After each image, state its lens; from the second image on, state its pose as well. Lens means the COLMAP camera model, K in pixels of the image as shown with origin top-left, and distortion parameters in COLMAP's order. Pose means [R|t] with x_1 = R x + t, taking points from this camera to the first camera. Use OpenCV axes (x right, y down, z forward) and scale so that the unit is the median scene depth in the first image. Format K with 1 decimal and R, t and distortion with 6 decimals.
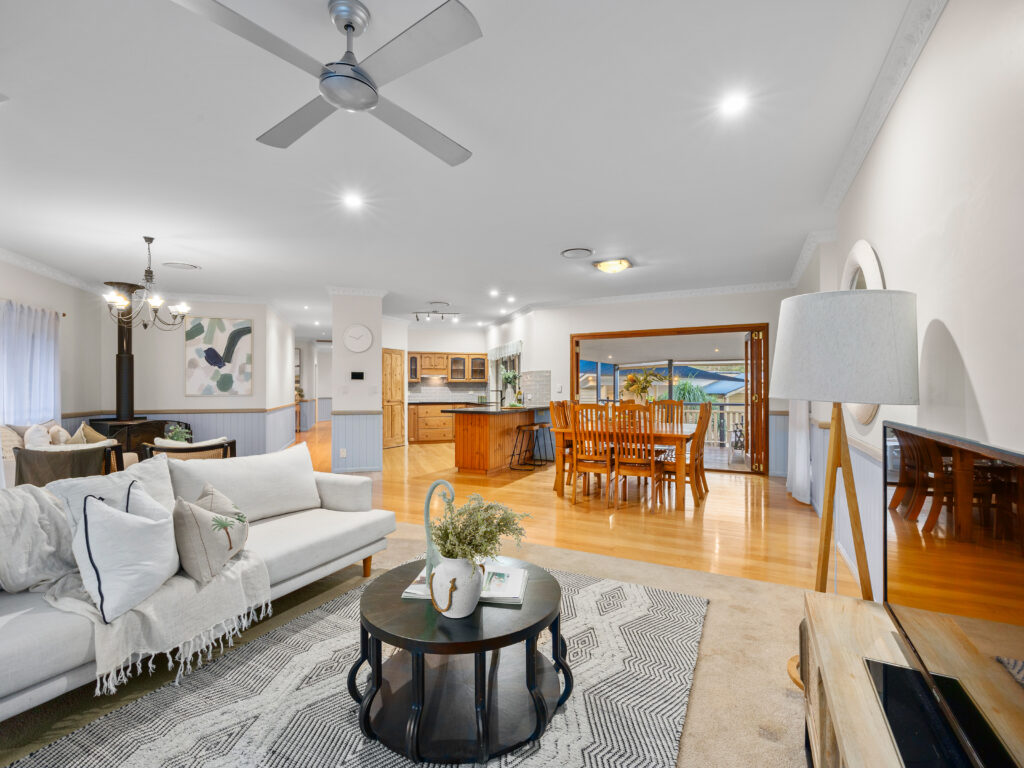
lens RADIAL K [[458.8, 0, 511.4], [0, 458.8, 384.3], [0, 0, 1]] dist [-0.001477, 0.000789]
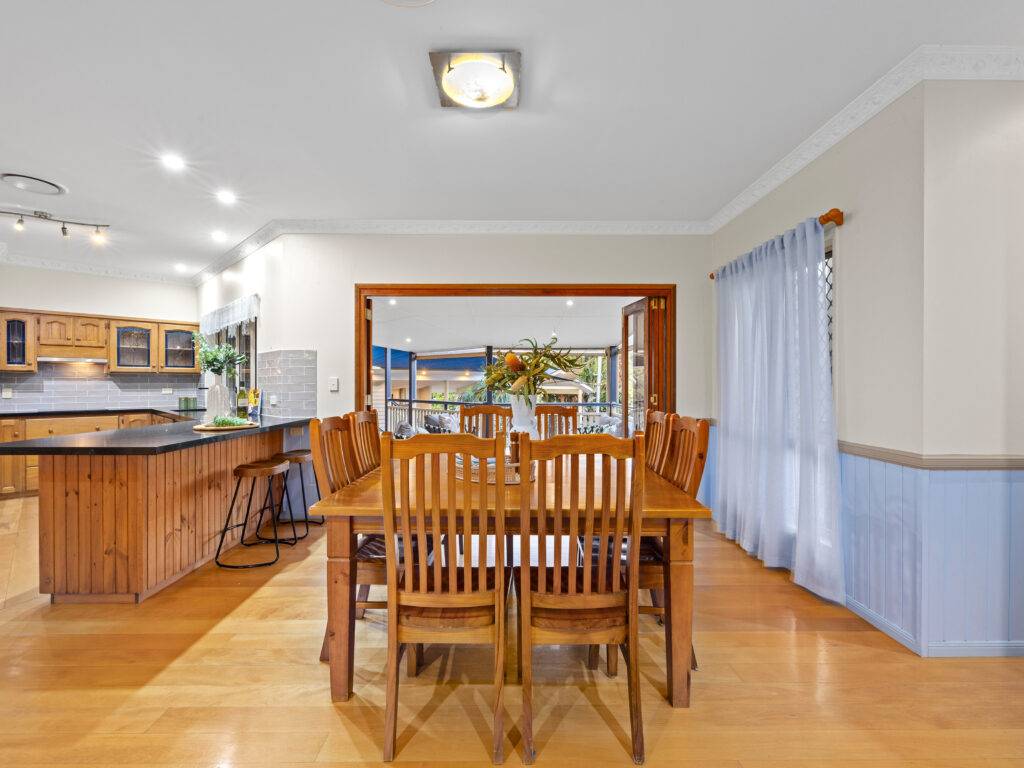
lens RADIAL K [[458.8, 0, 507.4], [0, 458.8, 384.4], [0, 0, 1]] dist [-0.001477, 0.000789]
pose [[0.890477, 0.000607, 0.455028, 0.031876], [-0.005123, 0.999949, 0.008693, 0.002710], [-0.454999, -0.010073, 0.890435, 0.333614]]
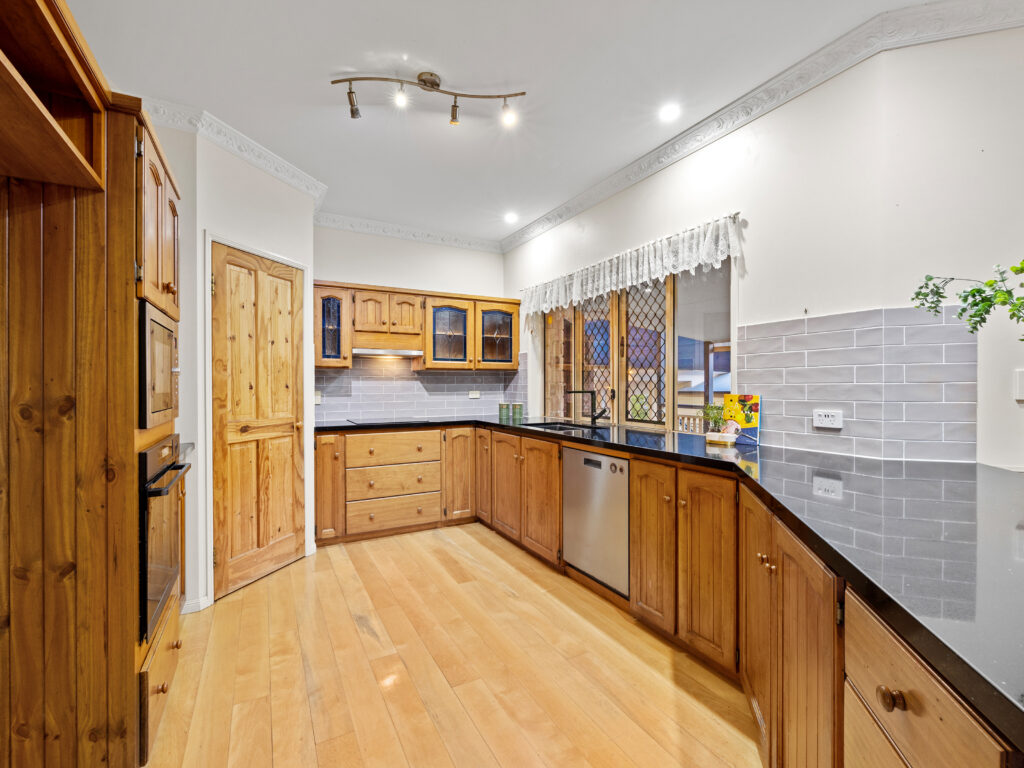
lens RADIAL K [[458.8, 0, 510.6], [0, 458.8, 384.9], [0, 0, 1]] dist [-0.001477, 0.000789]
pose [[0.984092, 0.000396, 0.177662, -0.143049], [-0.001944, 0.999962, 0.008534, 0.005867], [-0.177651, -0.008744, 0.984055, 0.639775]]
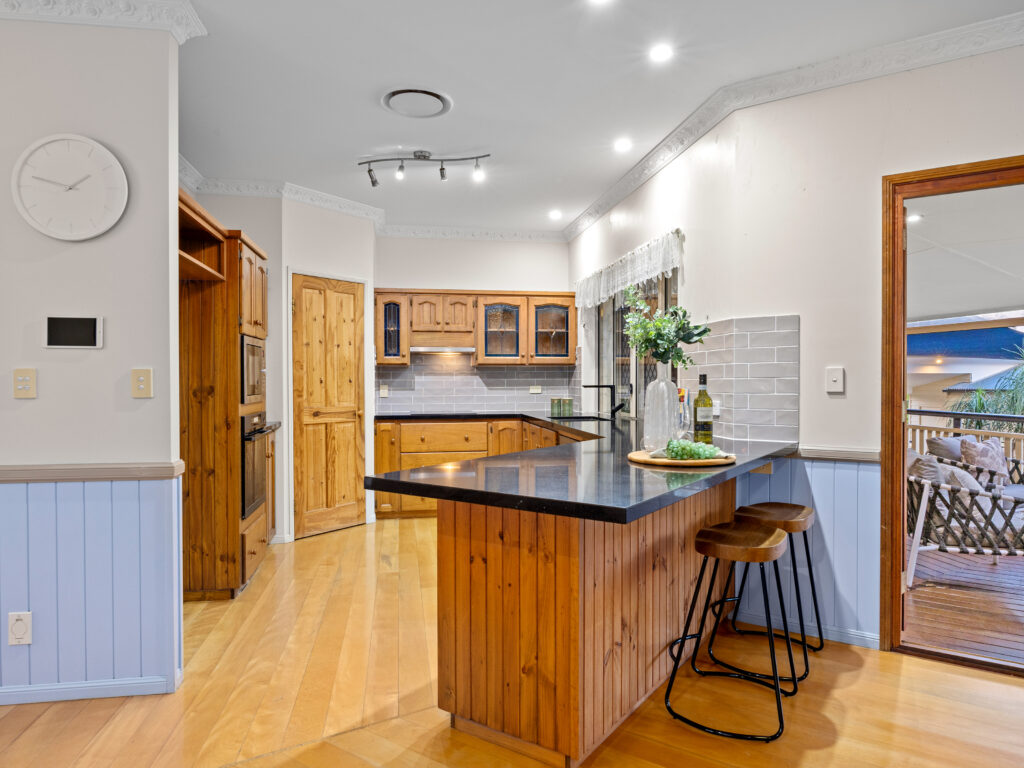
lens RADIAL K [[661.2, 0, 513.9], [0, 661.2, 383.0], [0, 0, 1]] dist [-0.000640, 0.001213]
pose [[0.989291, 0.000743, -0.145956, -0.022477], [0.001337, 0.999899, 0.014151, 0.003846], [0.145952, -0.014195, 0.989190, 0.449973]]
